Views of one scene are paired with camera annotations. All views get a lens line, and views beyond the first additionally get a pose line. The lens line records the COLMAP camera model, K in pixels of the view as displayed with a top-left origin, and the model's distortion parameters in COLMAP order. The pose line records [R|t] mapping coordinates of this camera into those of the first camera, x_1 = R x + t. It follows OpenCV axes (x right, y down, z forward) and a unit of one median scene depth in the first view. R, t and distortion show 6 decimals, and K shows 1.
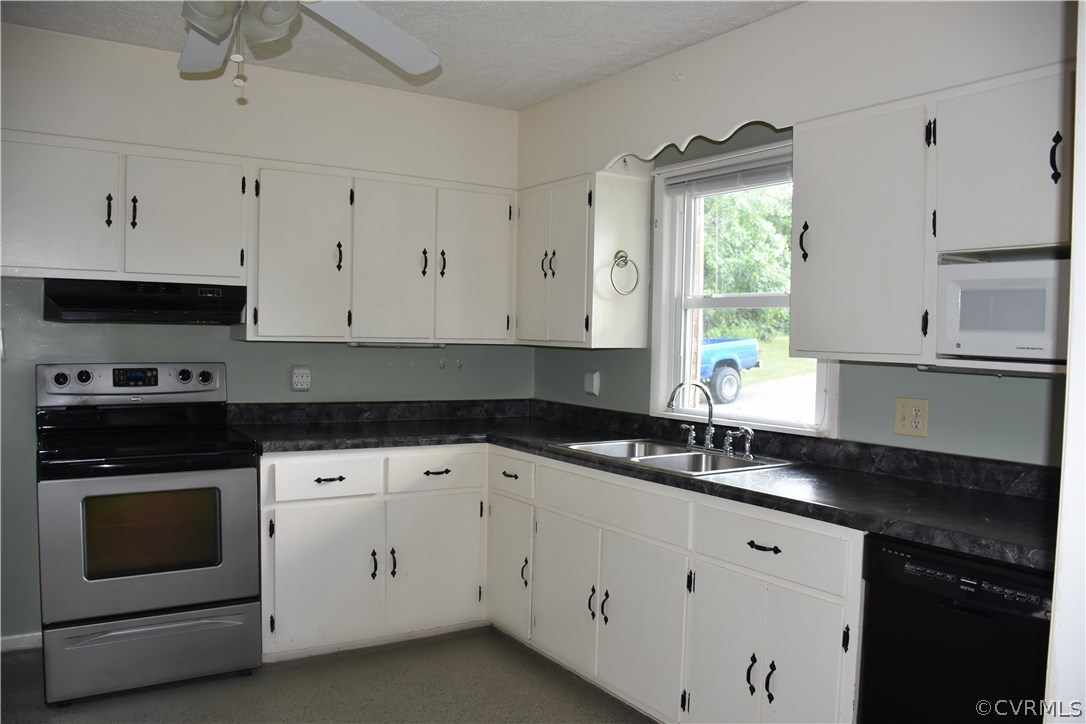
lens RADIAL K [[843.4, 0, 541.6], [0, 843.4, 365.7], [0, 0, 1]] dist [-0.150352, 0.095490]
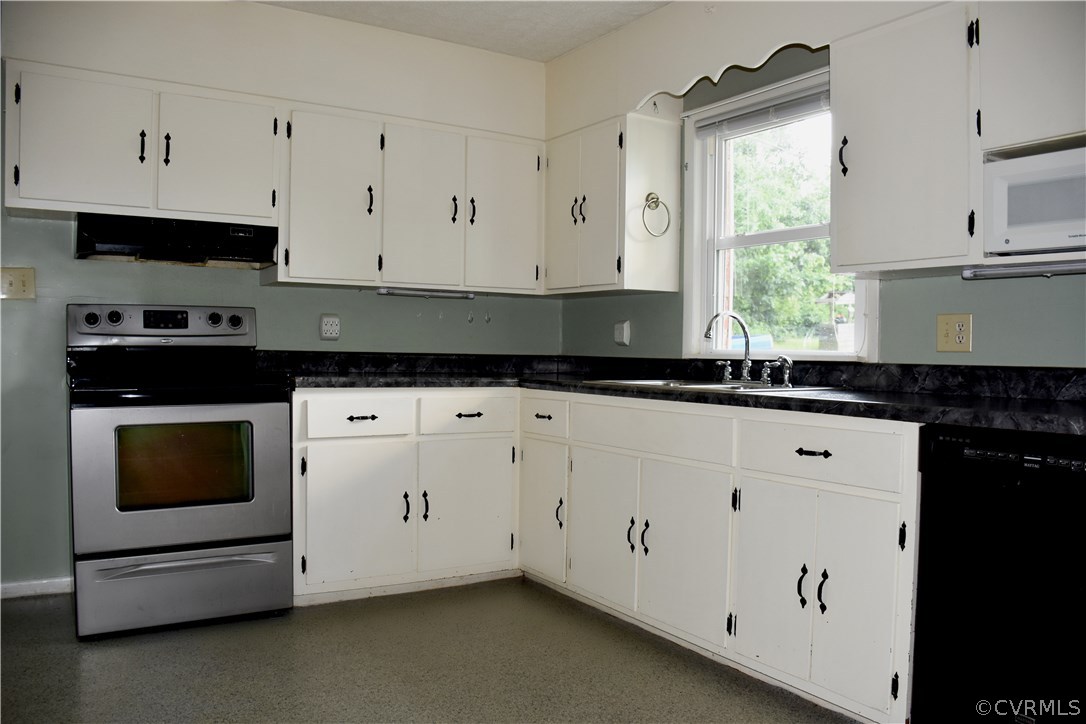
lens RADIAL K [[843.4, 0, 541.8], [0, 843.4, 366.0], [0, 0, 1]] dist [-0.150352, 0.095490]
pose [[0.999915, -0.007028, -0.011017, -0.030727], [0.006850, 0.999848, -0.016045, 0.094885], [0.011128, 0.015968, 0.999811, 0.009268]]
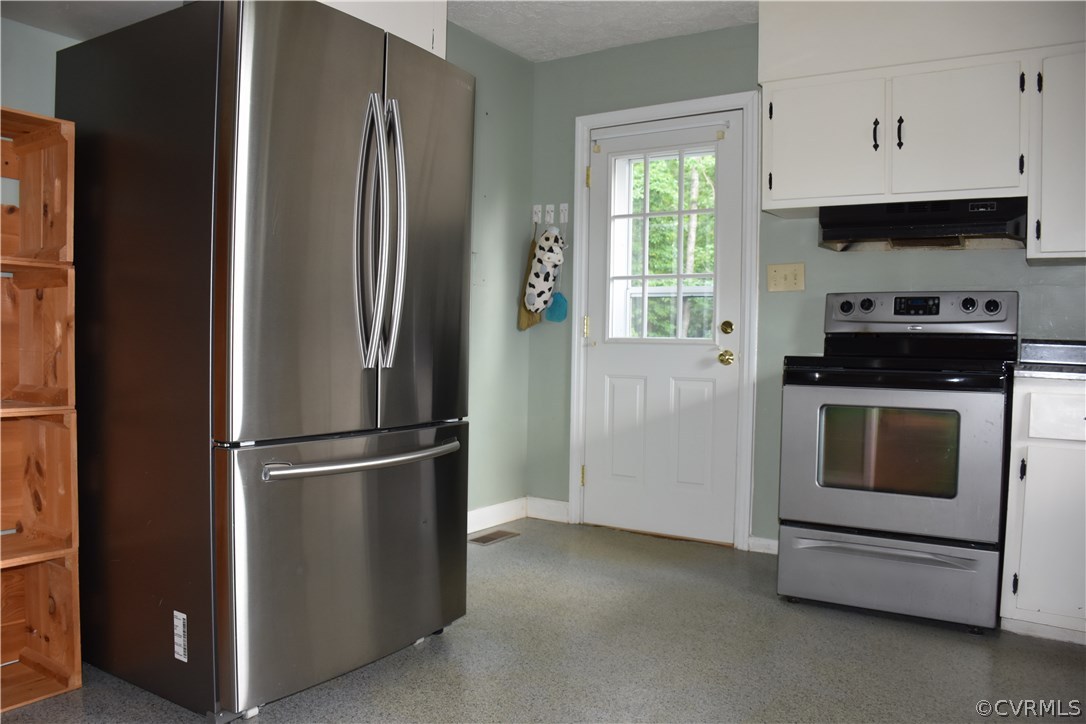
lens RADIAL K [[843.4, 0, 537.3], [0, 843.4, 366.0], [0, 0, 1]] dist [-0.150352, 0.095490]
pose [[0.410304, 0.014617, -0.911832, 0.220637], [-0.049646, 0.998747, -0.006330, 0.120652], [0.910596, 0.047866, 0.410516, 0.201098]]
